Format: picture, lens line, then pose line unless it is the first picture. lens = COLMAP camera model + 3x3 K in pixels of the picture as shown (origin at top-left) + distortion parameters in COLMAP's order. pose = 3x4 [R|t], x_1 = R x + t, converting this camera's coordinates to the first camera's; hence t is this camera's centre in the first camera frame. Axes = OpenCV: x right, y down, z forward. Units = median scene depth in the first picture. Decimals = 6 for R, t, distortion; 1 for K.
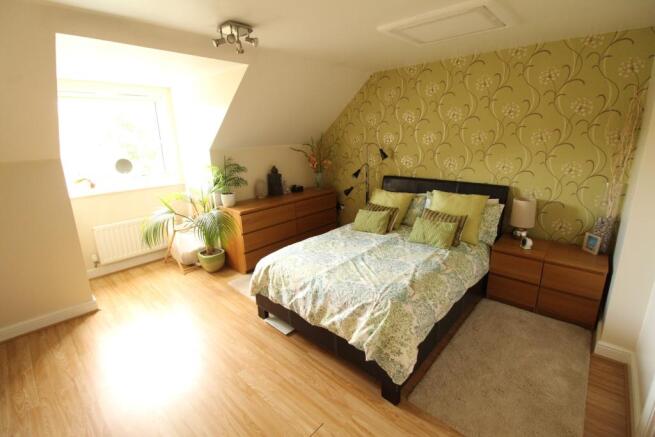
lens RADIAL K [[301.0, 0, 327.5], [0, 301.0, 218.5], [0, 0, 1]] dist [-0.000296, -0.000254]
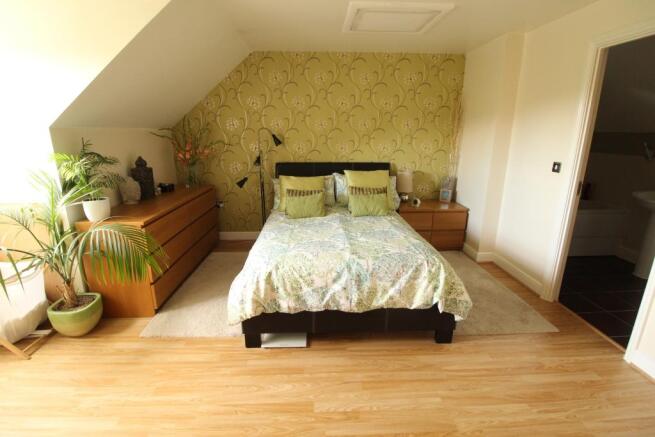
lens RADIAL K [[301.0, 0, 327.5], [0, 301.0, 218.5], [0, 0, 1]] dist [-0.000296, -0.000254]
pose [[0.707684, -0.168639, 0.686108, -0.559360], [0.174147, 0.982770, 0.061932, -0.000734], [-0.684731, 0.075655, 0.724859, 0.308113]]
